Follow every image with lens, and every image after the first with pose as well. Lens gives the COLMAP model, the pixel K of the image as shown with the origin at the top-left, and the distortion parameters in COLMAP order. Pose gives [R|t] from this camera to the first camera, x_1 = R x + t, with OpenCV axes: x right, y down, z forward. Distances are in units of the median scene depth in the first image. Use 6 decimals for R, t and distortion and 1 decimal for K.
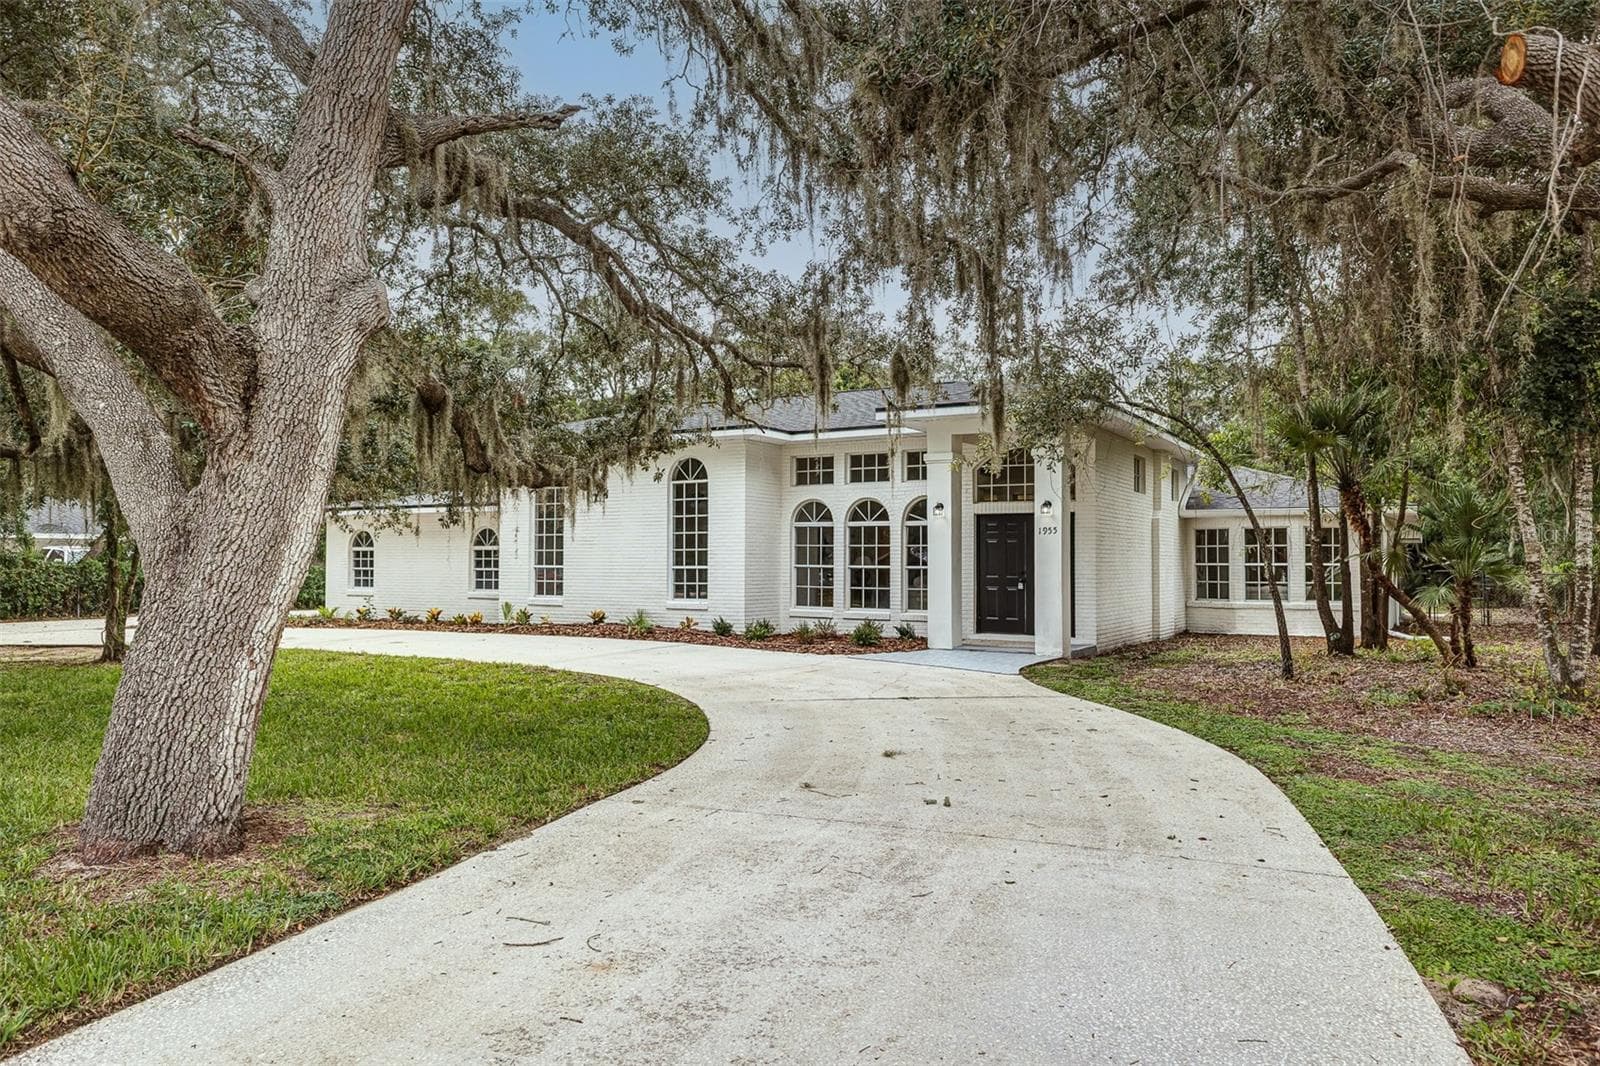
lens RADIAL K [[1031.3, 0, 802.9], [0, 1031.3, 529.8], [0, 0, 1]] dist [0.035623, 0.001145]
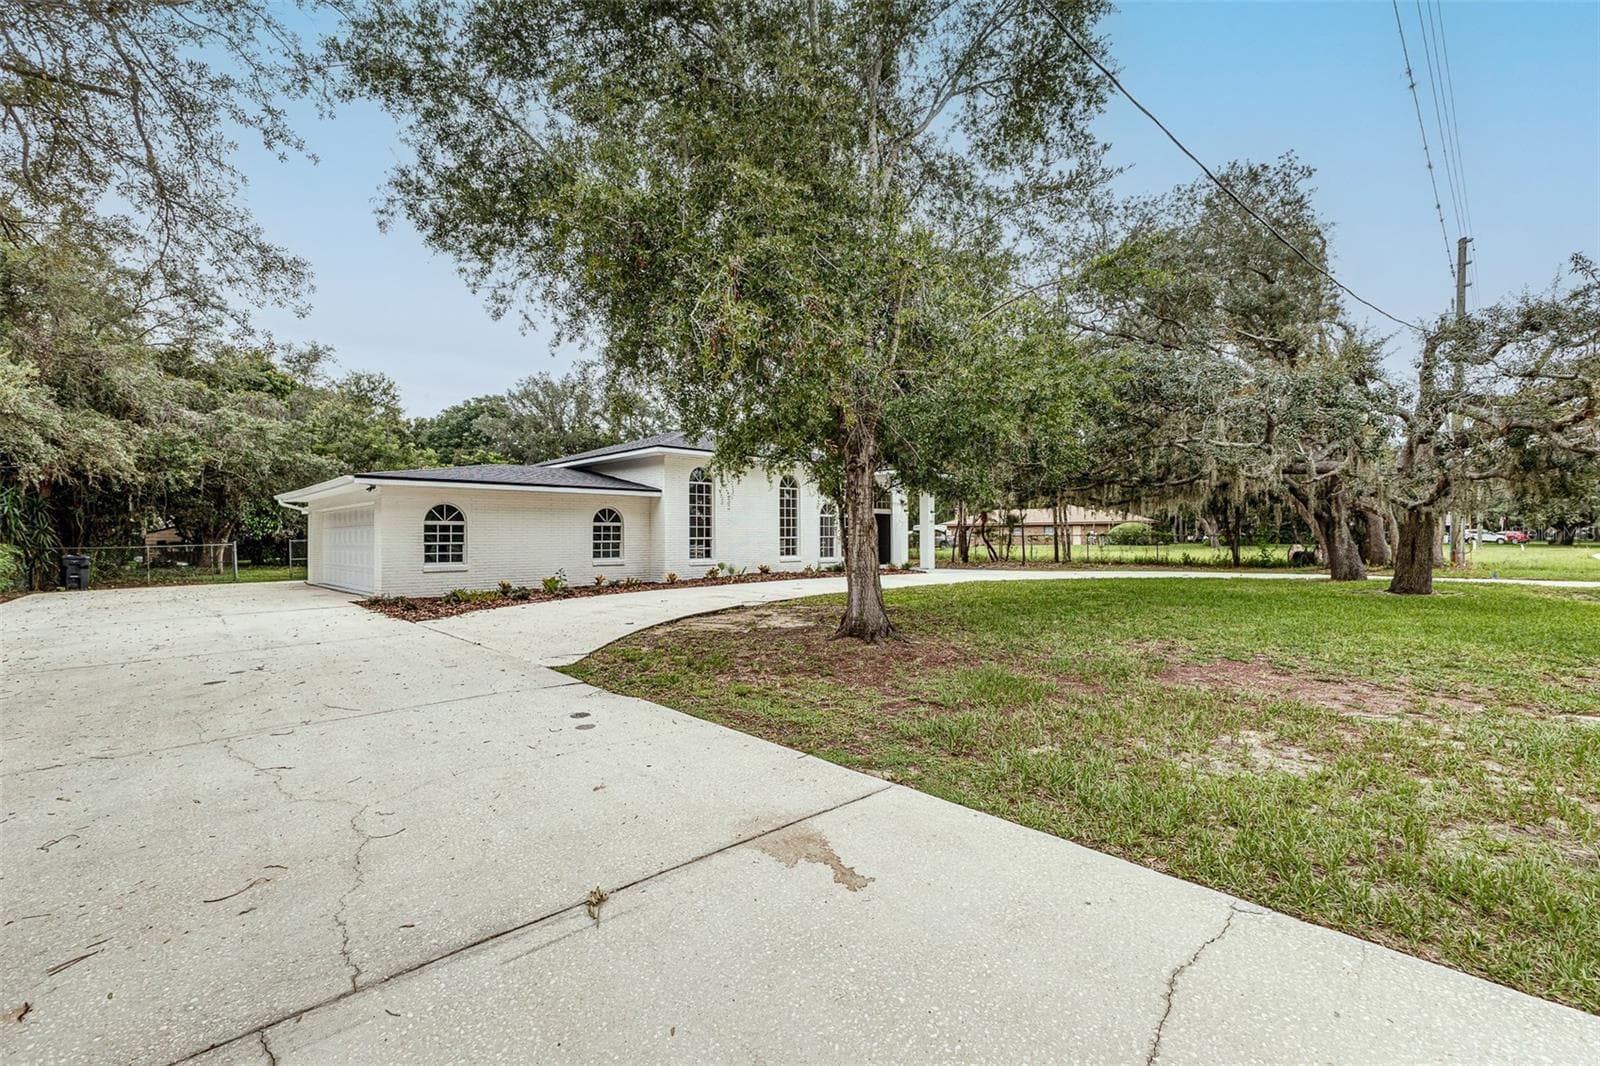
lens RADIAL K [[688.6, 0, 800.3], [0, 688.6, 535.4], [0, 0, 1]] dist [0.001435, 0.000027]
pose [[0.251675, -0.003713, 0.967805, -1.232293], [-0.024646, 0.999644, 0.010244, 0.020057], [-0.967498, -0.026431, 0.251494, 0.686795]]
